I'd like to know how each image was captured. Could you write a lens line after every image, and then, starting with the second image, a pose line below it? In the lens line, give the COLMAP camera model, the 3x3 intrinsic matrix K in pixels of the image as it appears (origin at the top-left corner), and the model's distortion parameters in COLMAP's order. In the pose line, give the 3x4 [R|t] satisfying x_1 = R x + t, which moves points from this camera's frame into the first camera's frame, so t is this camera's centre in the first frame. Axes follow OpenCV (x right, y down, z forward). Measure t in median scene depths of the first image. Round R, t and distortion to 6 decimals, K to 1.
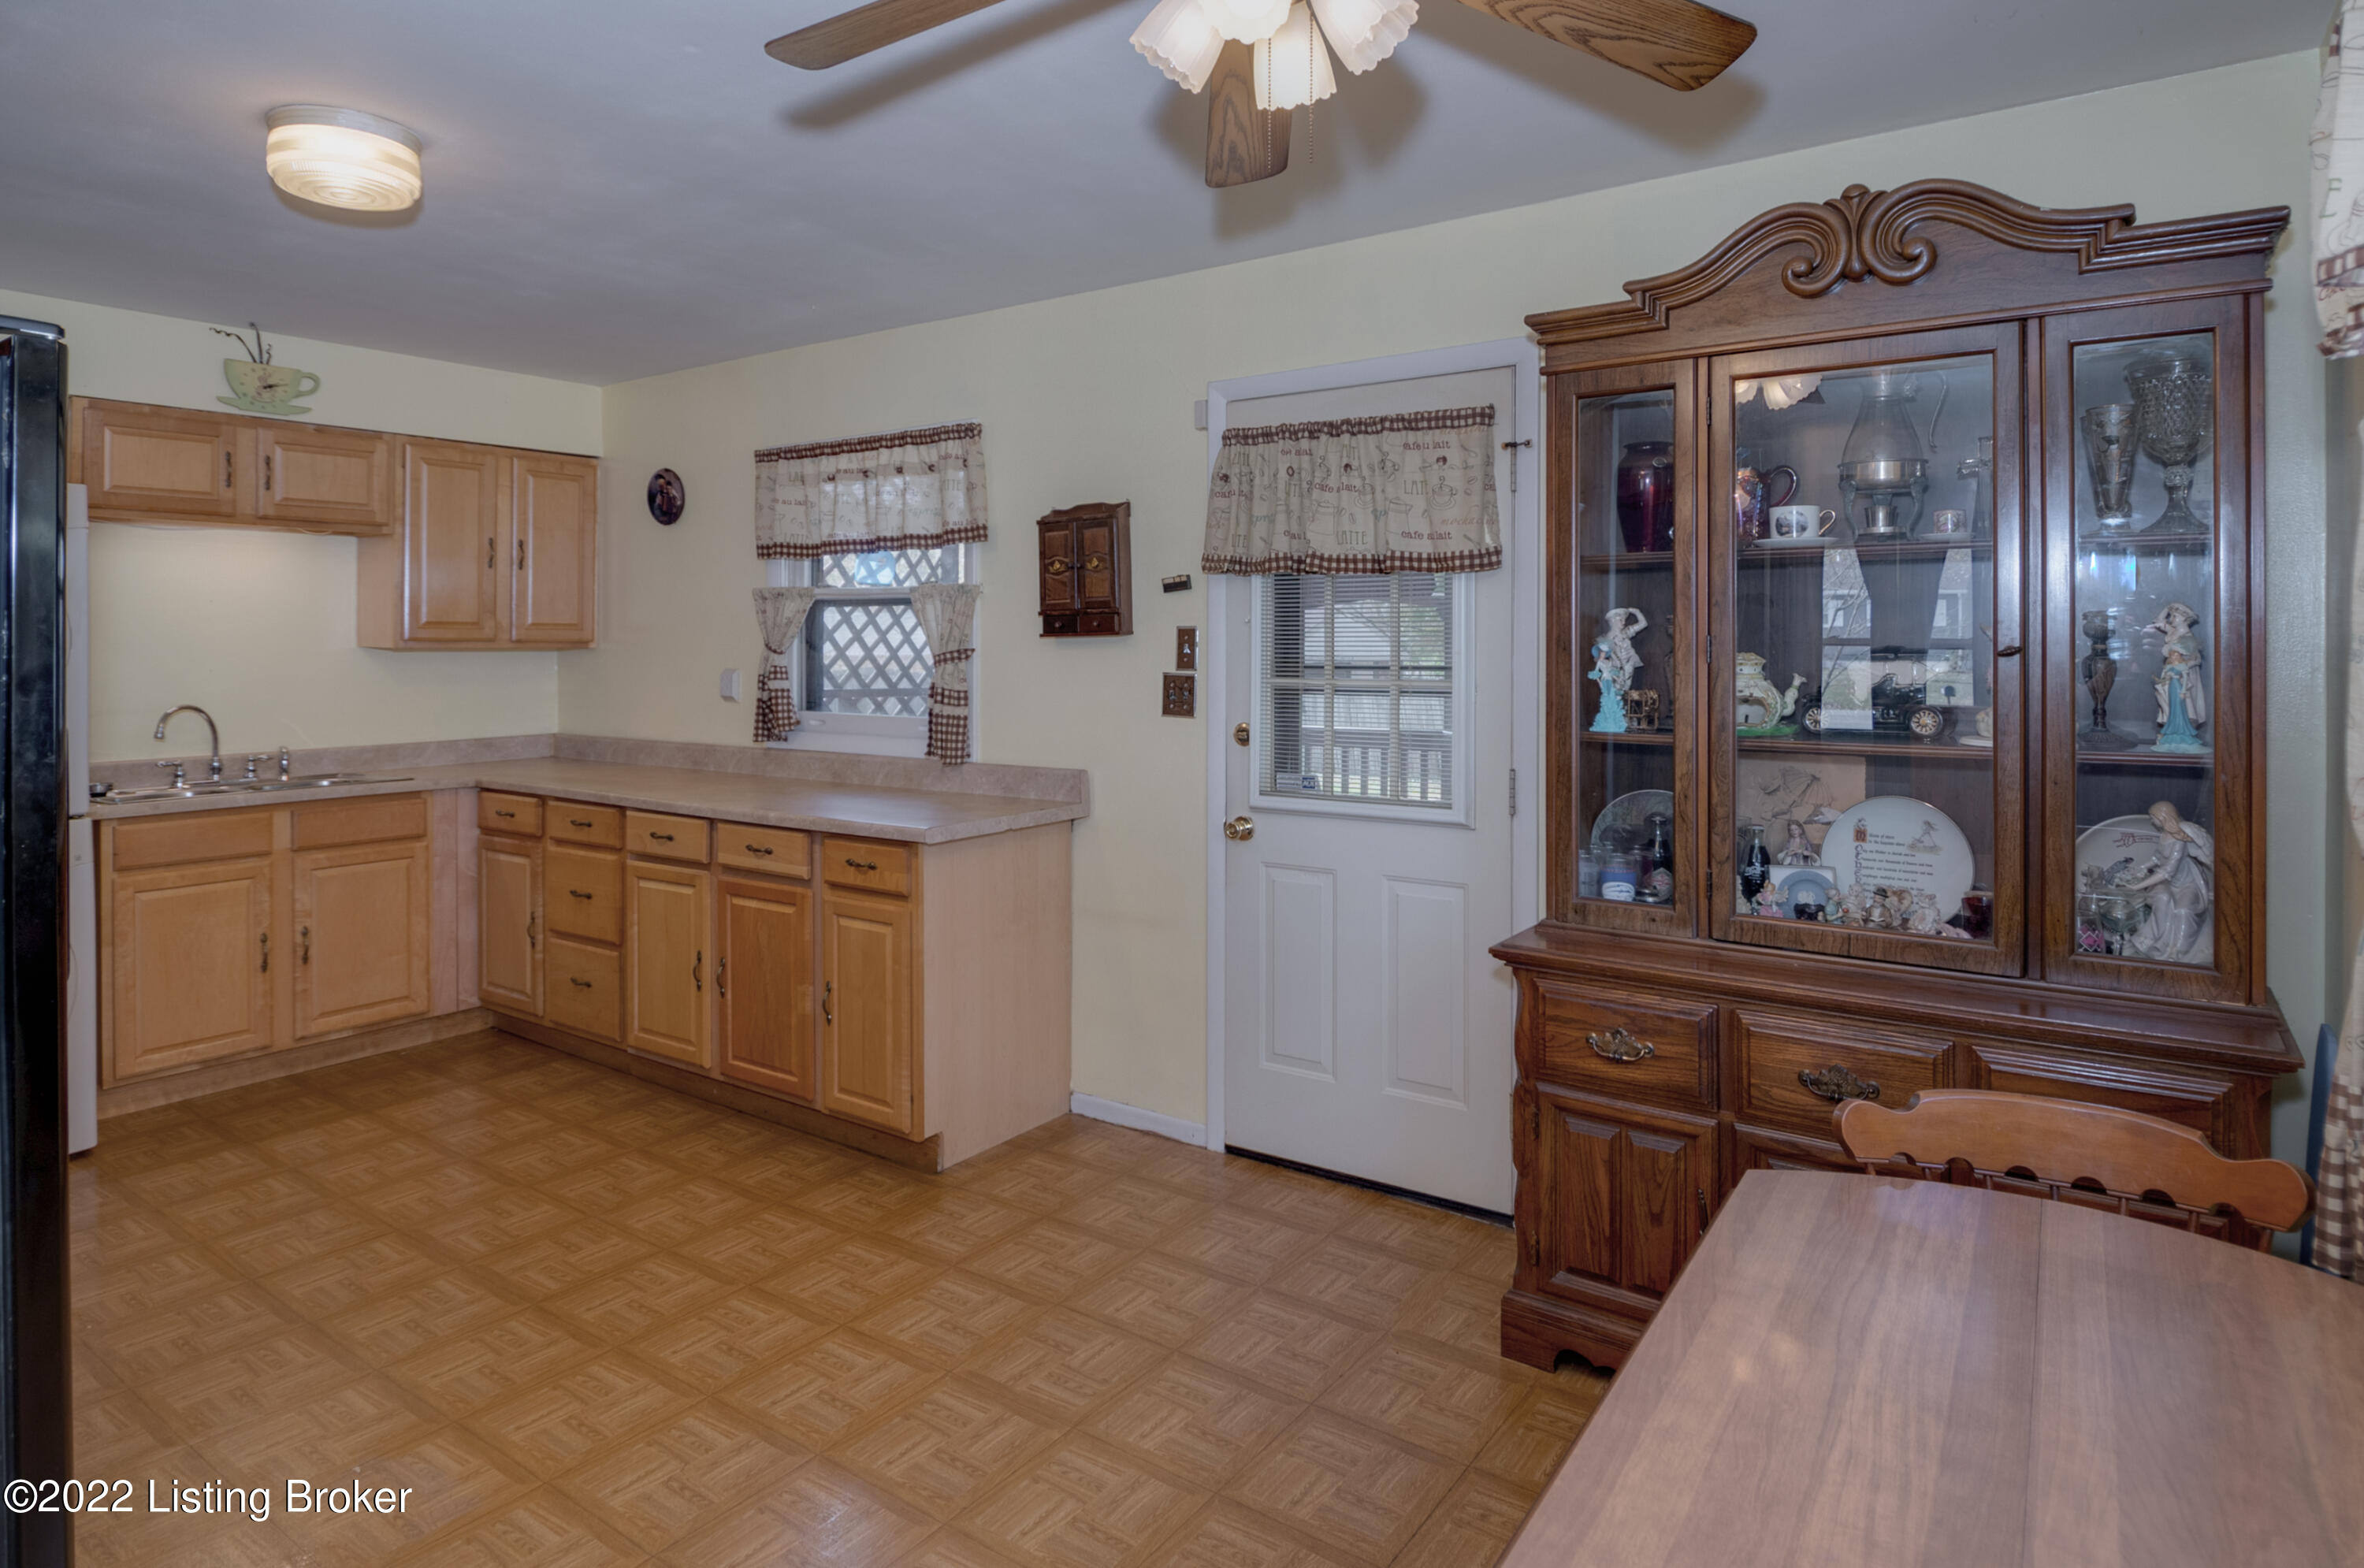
lens RADIAL K [[1266.2, 0, 1183.8], [0, 1266.2, 641.8], [0, 0, 1]] dist [0.000602, -0.020906]
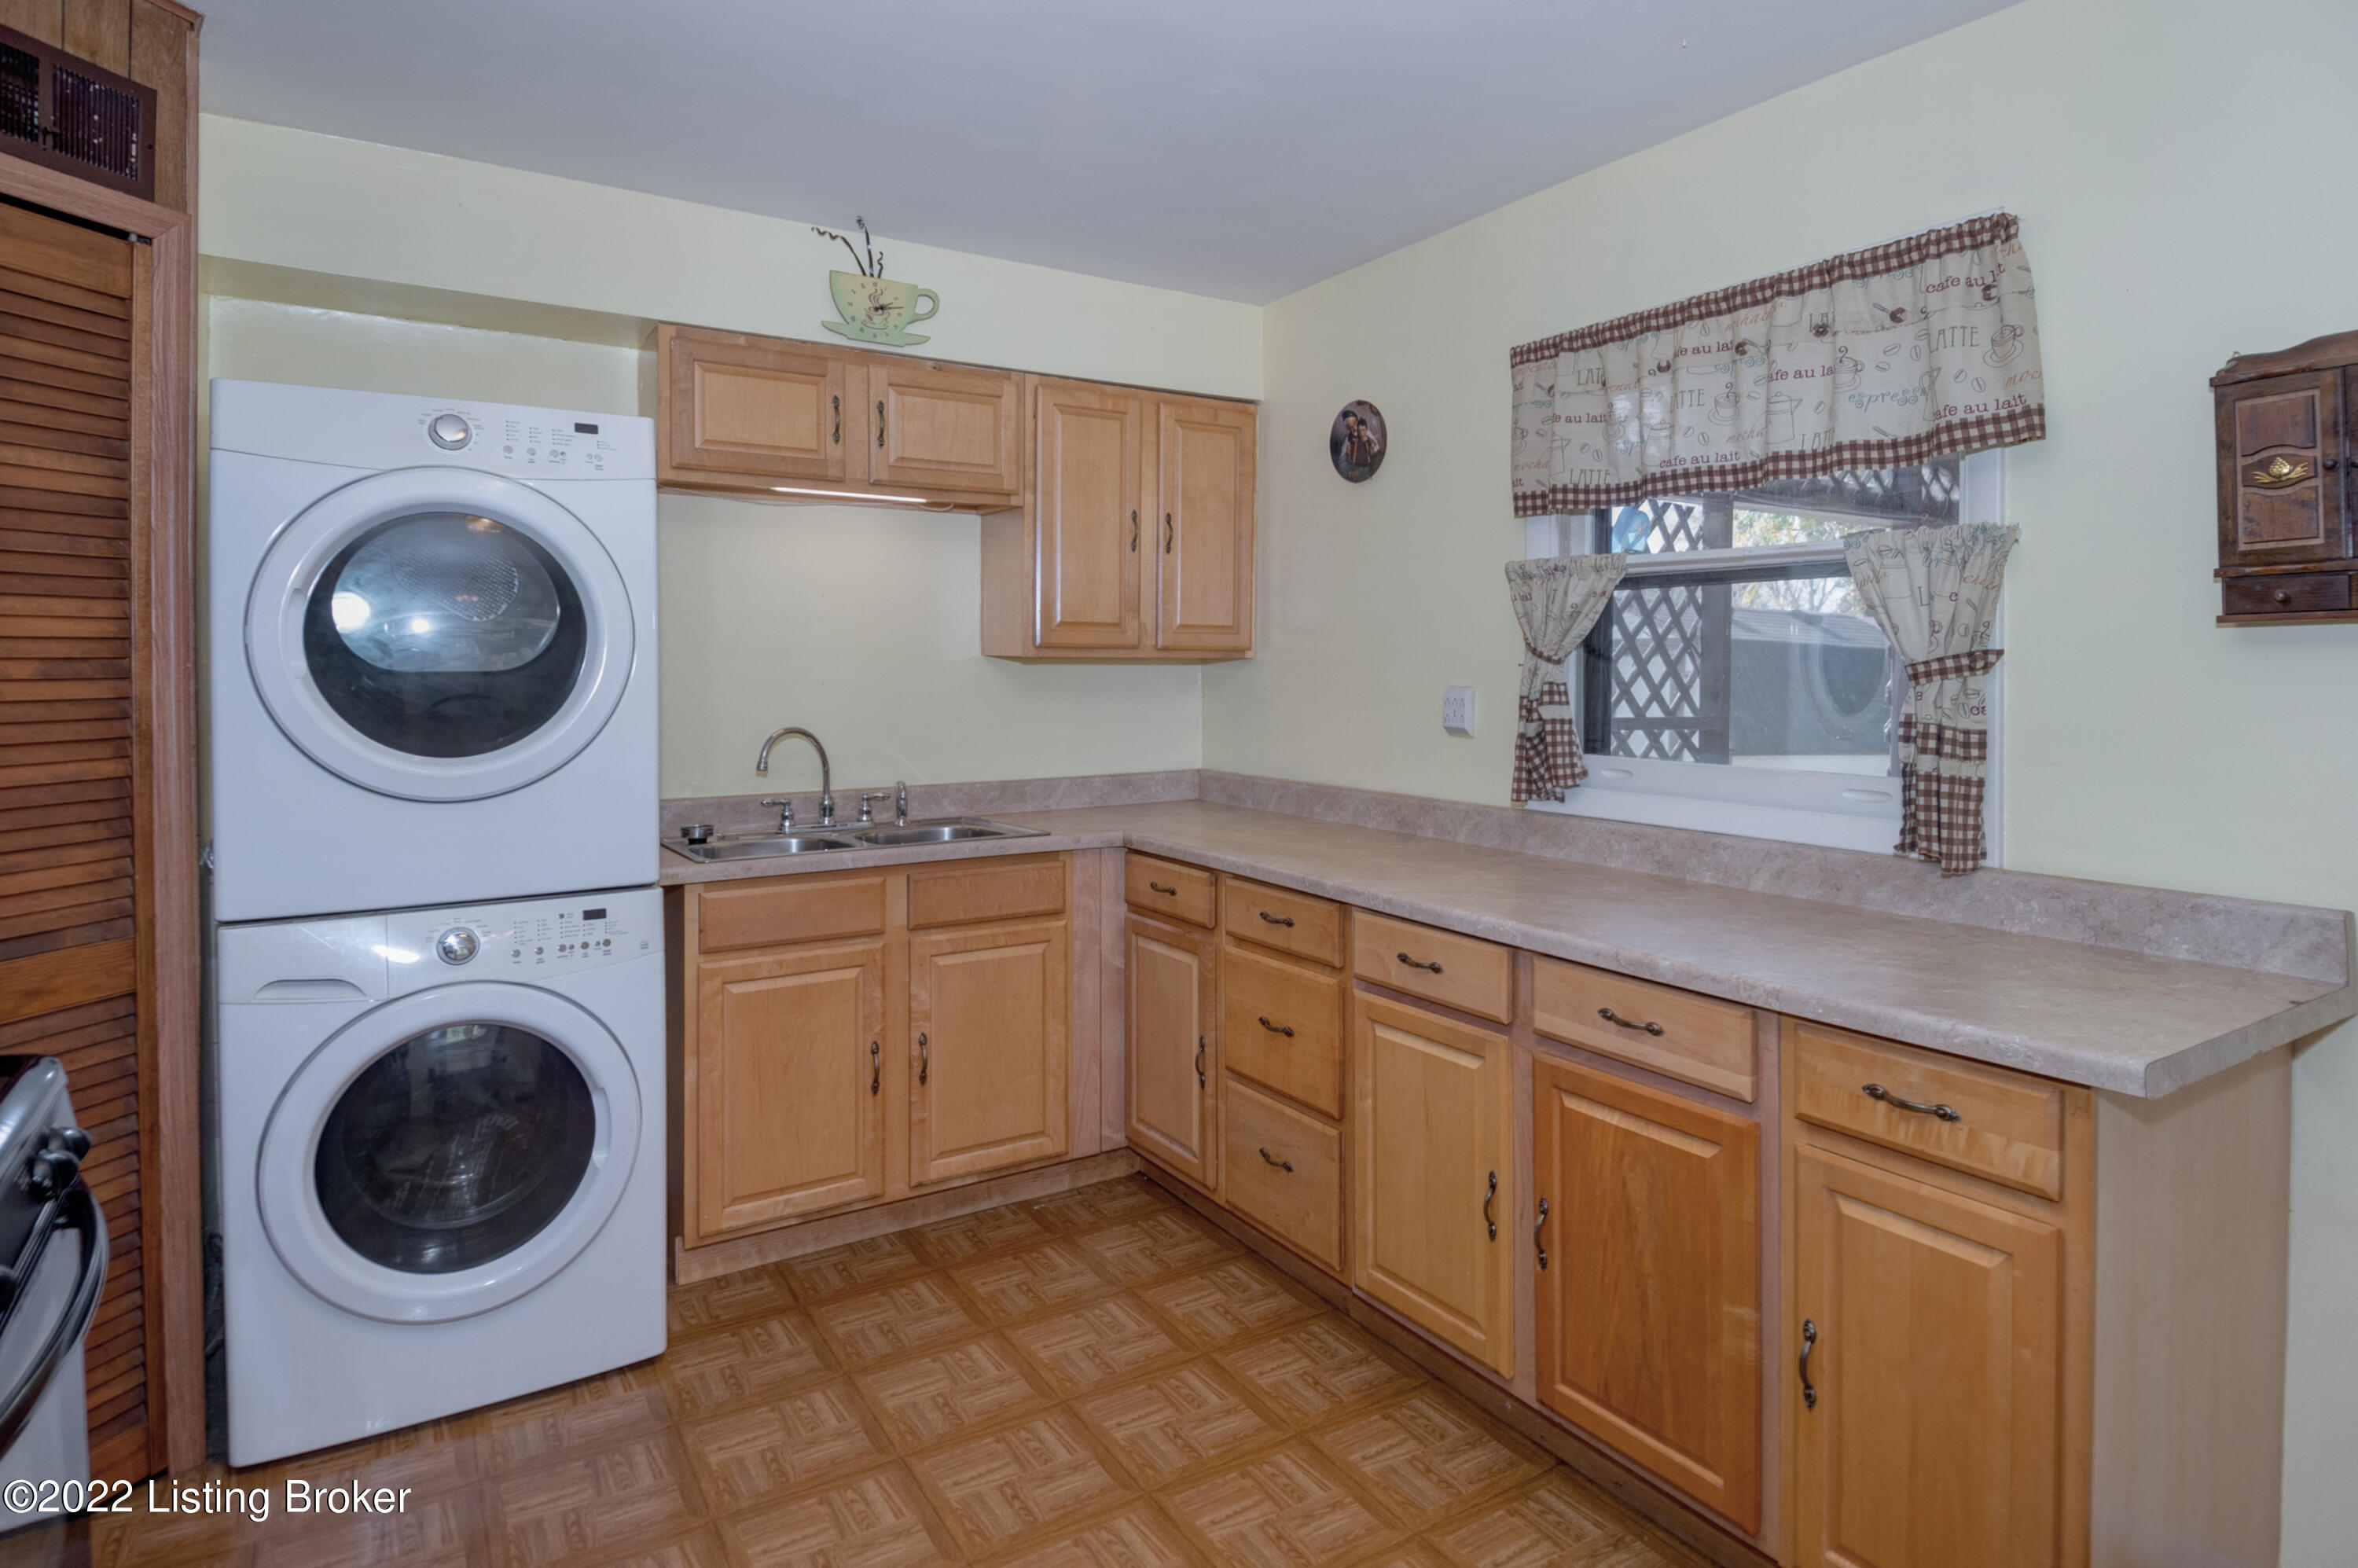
lens RADIAL K [[1268.9, 0, 1179.4], [0, 1268.9, 671.1], [0, 0, 1]] dist [0.000044, -0.000146]
pose [[0.914306, 0.001514, -0.405022, -0.250902], [0.001026, 0.999981, 0.006055, 0.009847], [0.405023, -0.005952, 0.914287, 0.369220]]
